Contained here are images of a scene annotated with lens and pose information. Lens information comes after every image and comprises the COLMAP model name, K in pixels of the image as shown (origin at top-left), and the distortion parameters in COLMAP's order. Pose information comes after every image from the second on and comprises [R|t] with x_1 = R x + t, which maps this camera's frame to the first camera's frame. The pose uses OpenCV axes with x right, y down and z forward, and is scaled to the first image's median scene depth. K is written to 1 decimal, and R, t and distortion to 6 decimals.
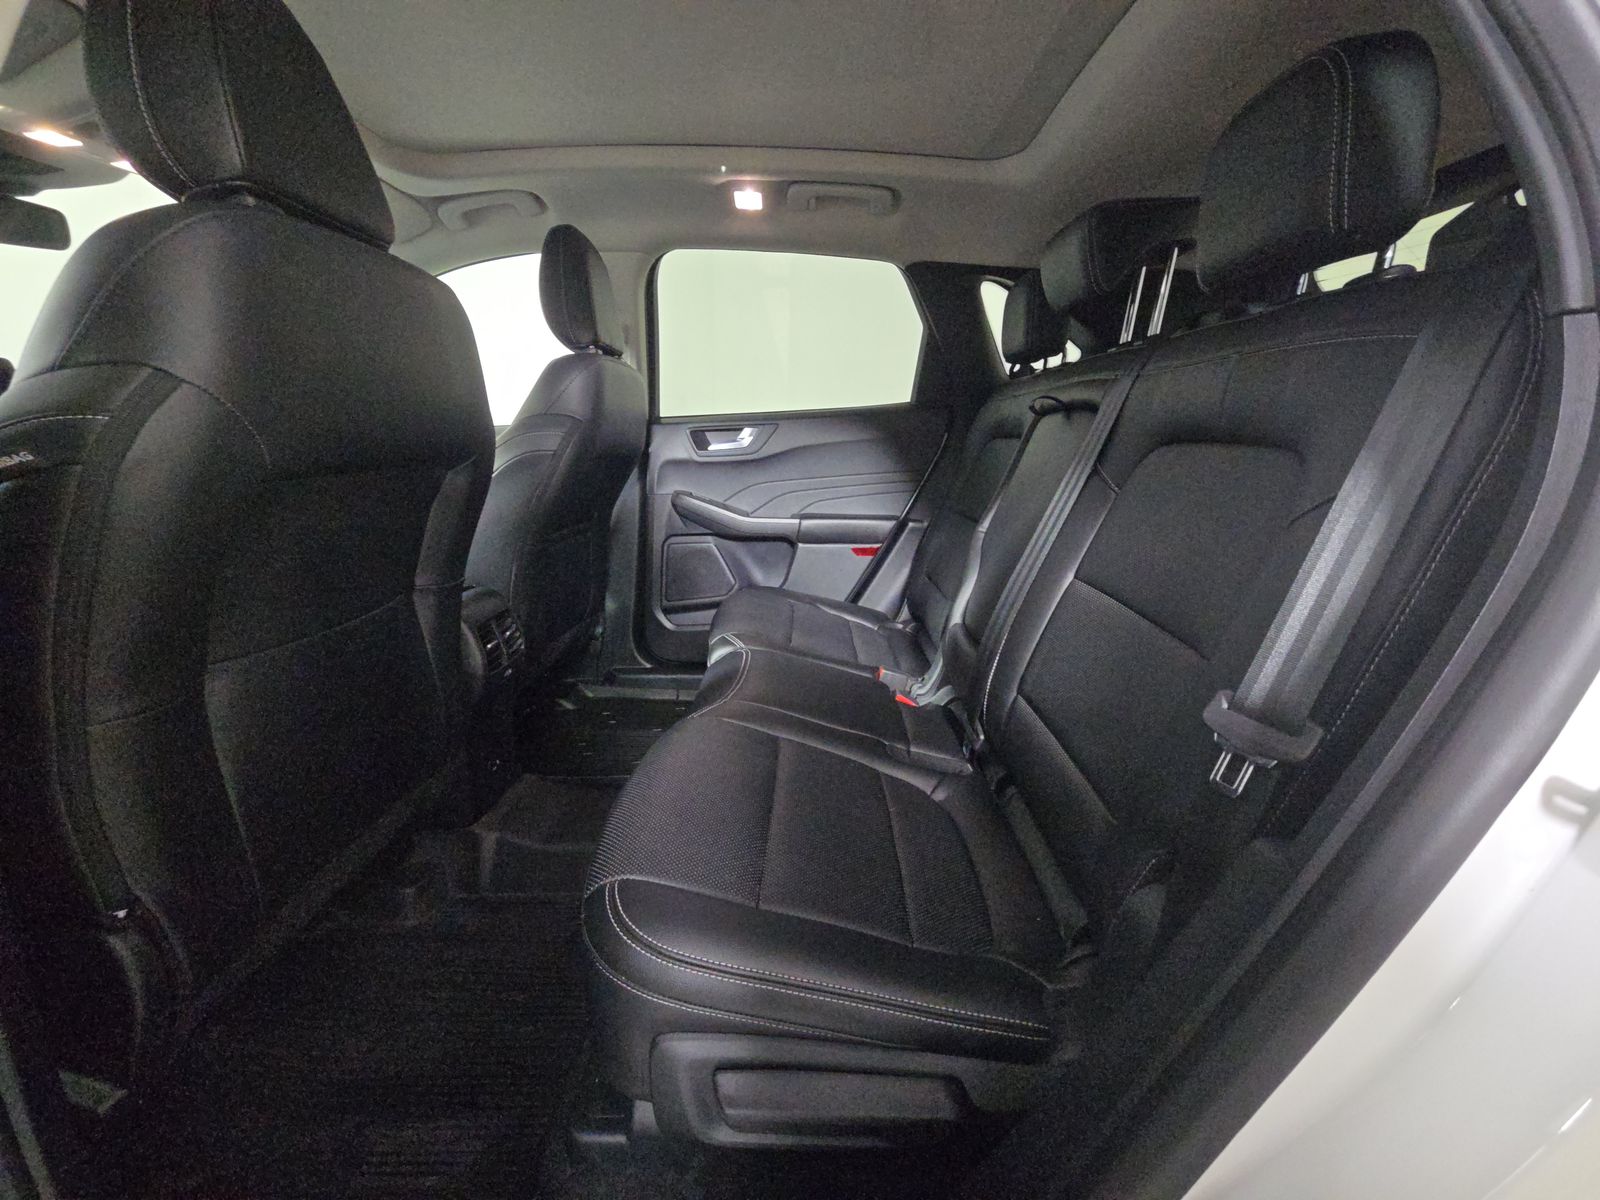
lens RADIAL K [[657.4, 0, 796.8], [0, 657.4, 600.3], [0, 0, 1]] dist [0.015173, -0.011776]
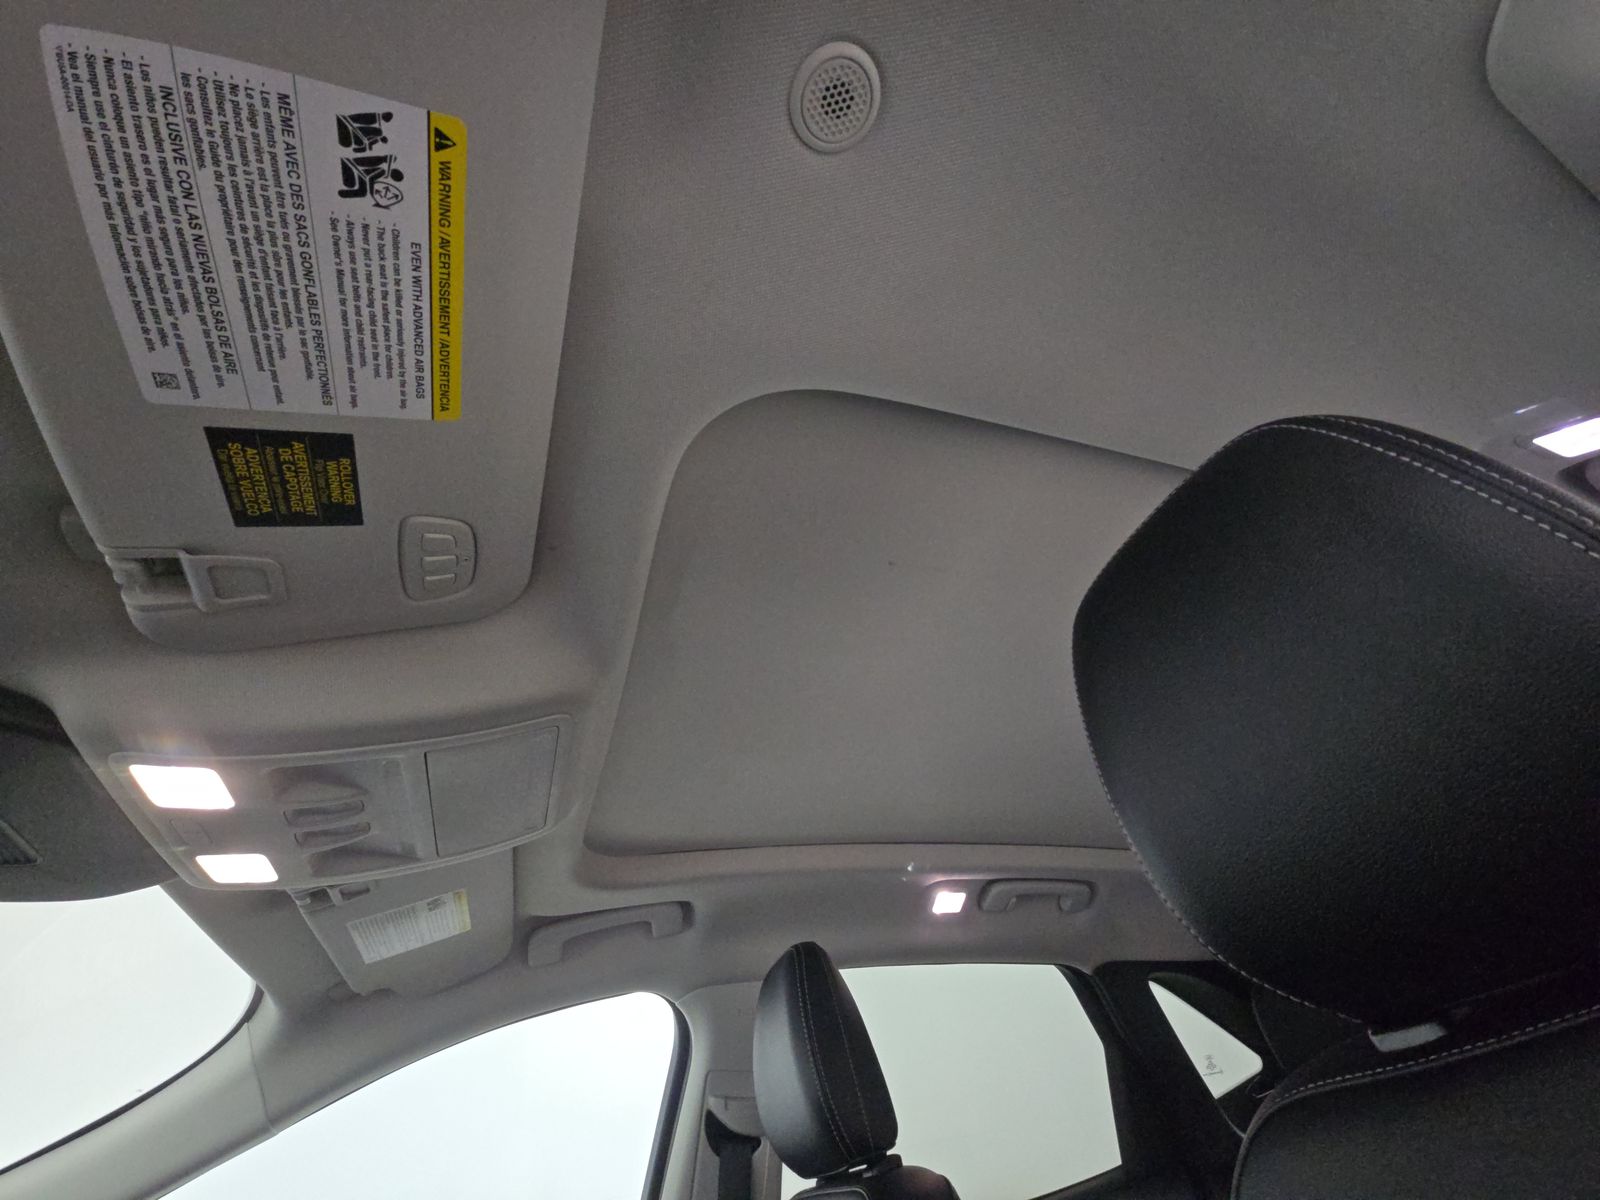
lens RADIAL K [[657.4, 0, 796.8], [0, 657.4, 600.3], [0, 0, 1]] dist [0.015173, -0.011776]
pose [[0.923379, 0.124583, 0.363113, -0.549553], [0.235984, 0.561850, -0.792865, -0.181773], [-0.302793, 0.817804, 0.489401, 0.300521]]
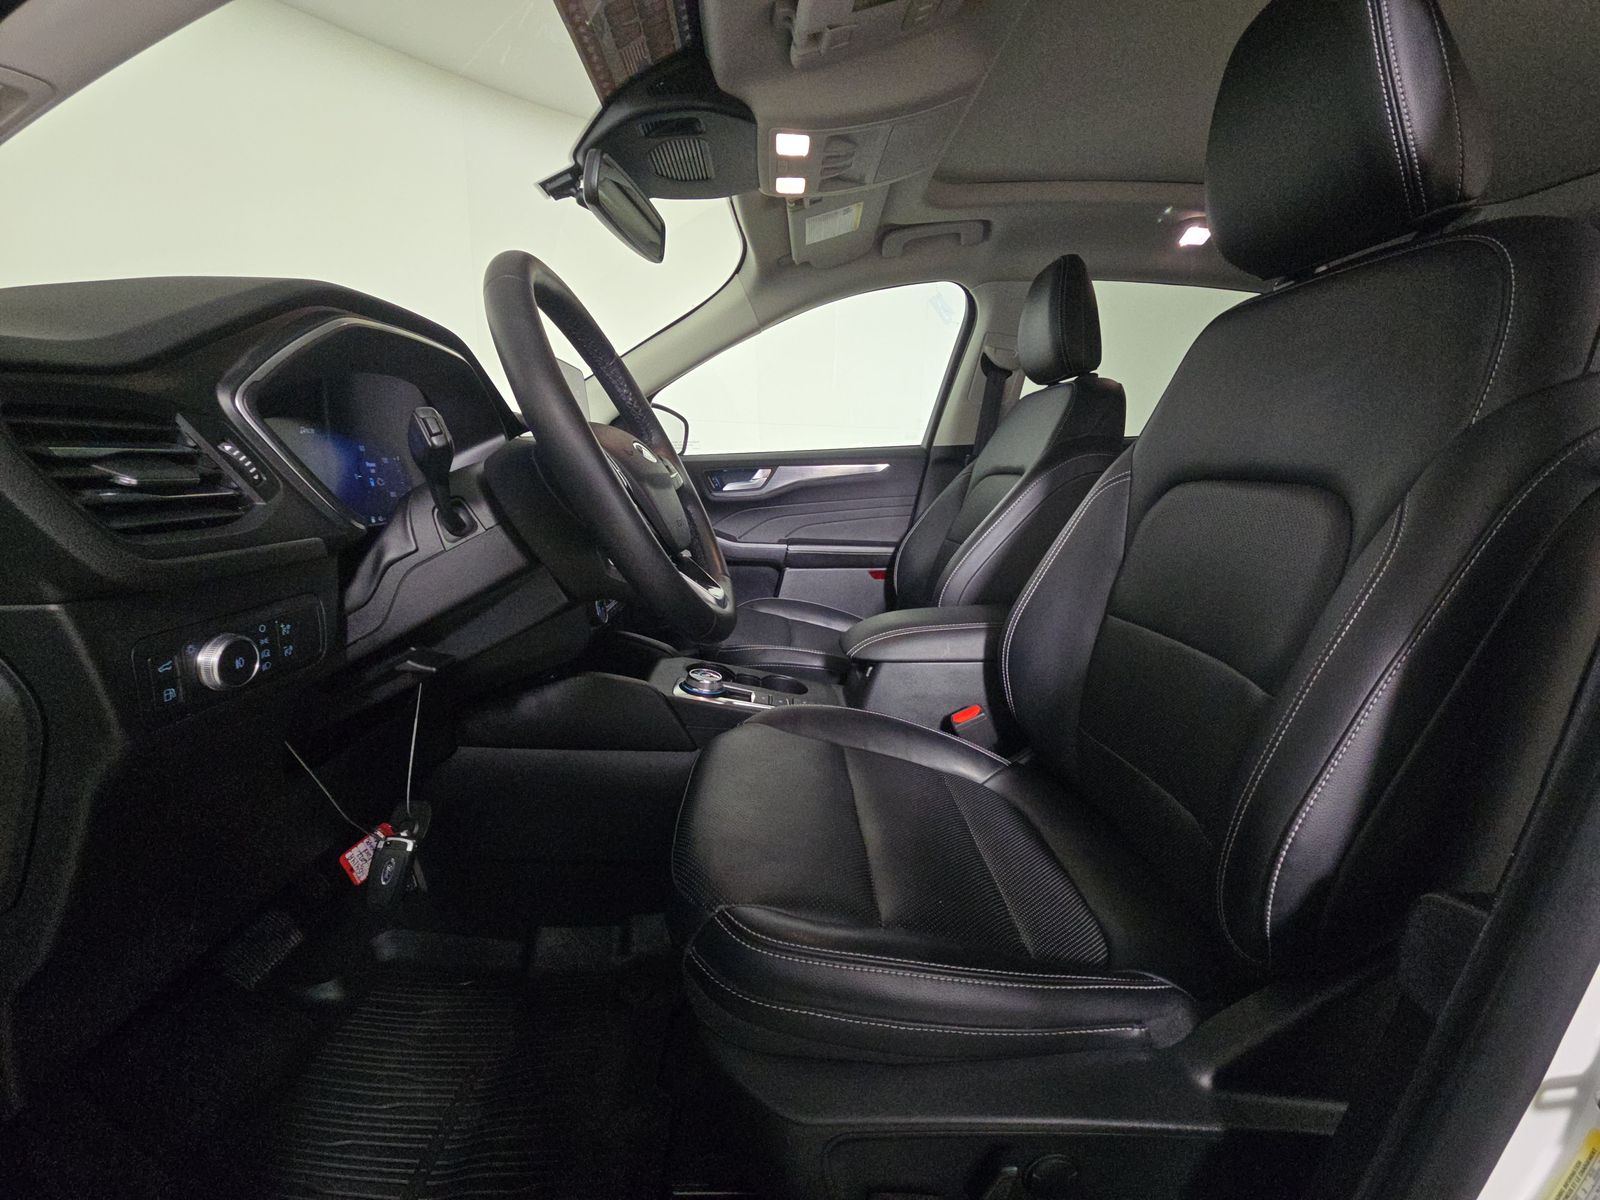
lens RADIAL K [[657.4, 0, 796.8], [0, 657.4, 600.3], [0, 0, 1]] dist [0.015173, -0.011776]
pose [[0.997840, -0.010447, 0.064858, -0.716921], [0.012944, 0.999186, -0.038195, 0.012429], [-0.064407, 0.038952, 0.997163, 0.003094]]
